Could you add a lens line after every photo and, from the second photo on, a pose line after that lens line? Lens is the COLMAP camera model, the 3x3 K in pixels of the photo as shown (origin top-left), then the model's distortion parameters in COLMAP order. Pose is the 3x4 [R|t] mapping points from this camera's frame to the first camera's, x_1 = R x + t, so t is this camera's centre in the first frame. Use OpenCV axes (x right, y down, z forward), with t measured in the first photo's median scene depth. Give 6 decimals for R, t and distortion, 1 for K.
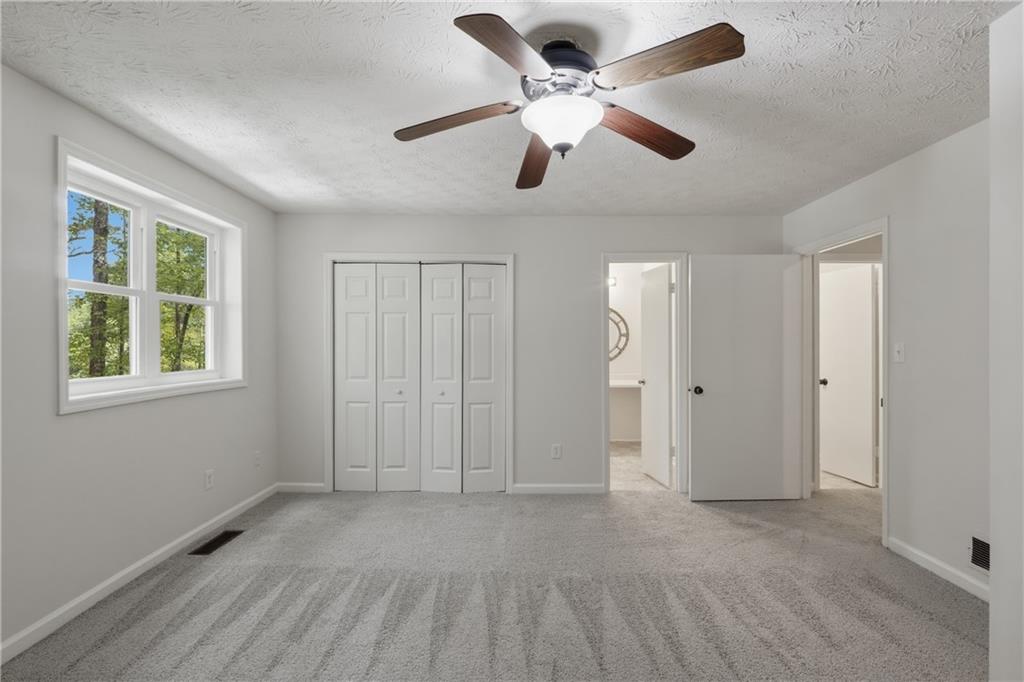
lens RADIAL K [[475.3, 0, 514.7], [0, 475.3, 346.4], [0, 0, 1]] dist [-0.003459, 0.000786]
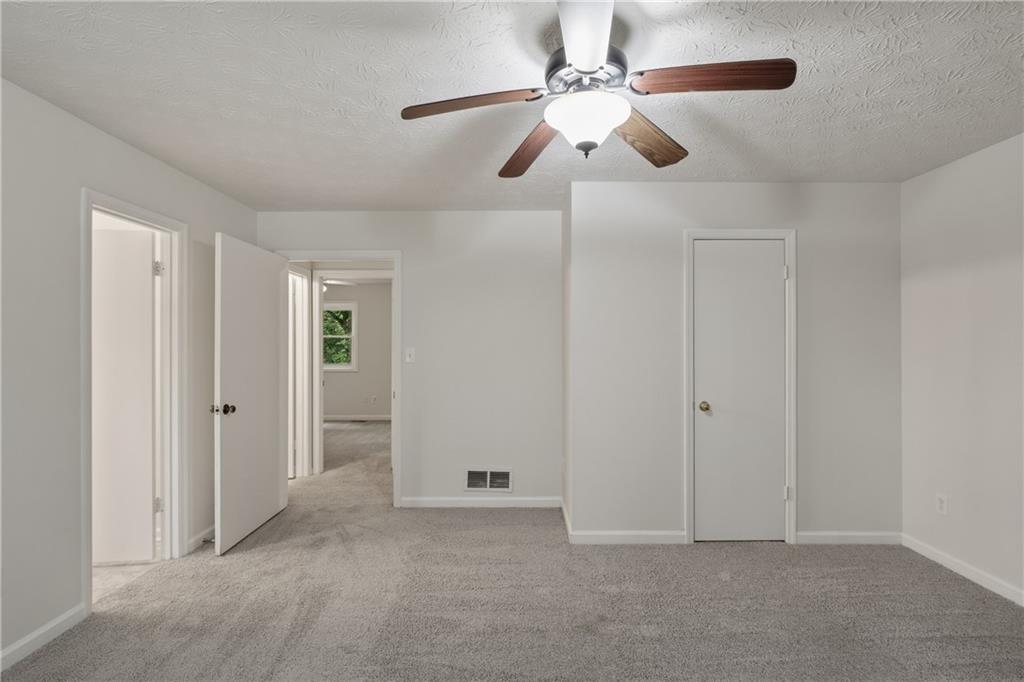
lens RADIAL K [[475.3, 0, 517.4], [0, 475.3, 347.2], [0, 0, 1]] dist [-0.003459, 0.000786]
pose [[0.000809, -0.000946, 0.999999, -0.445886], [0.003233, 0.999994, 0.000943, -0.010528], [-0.999994, 0.003232, 0.000812, 0.594643]]
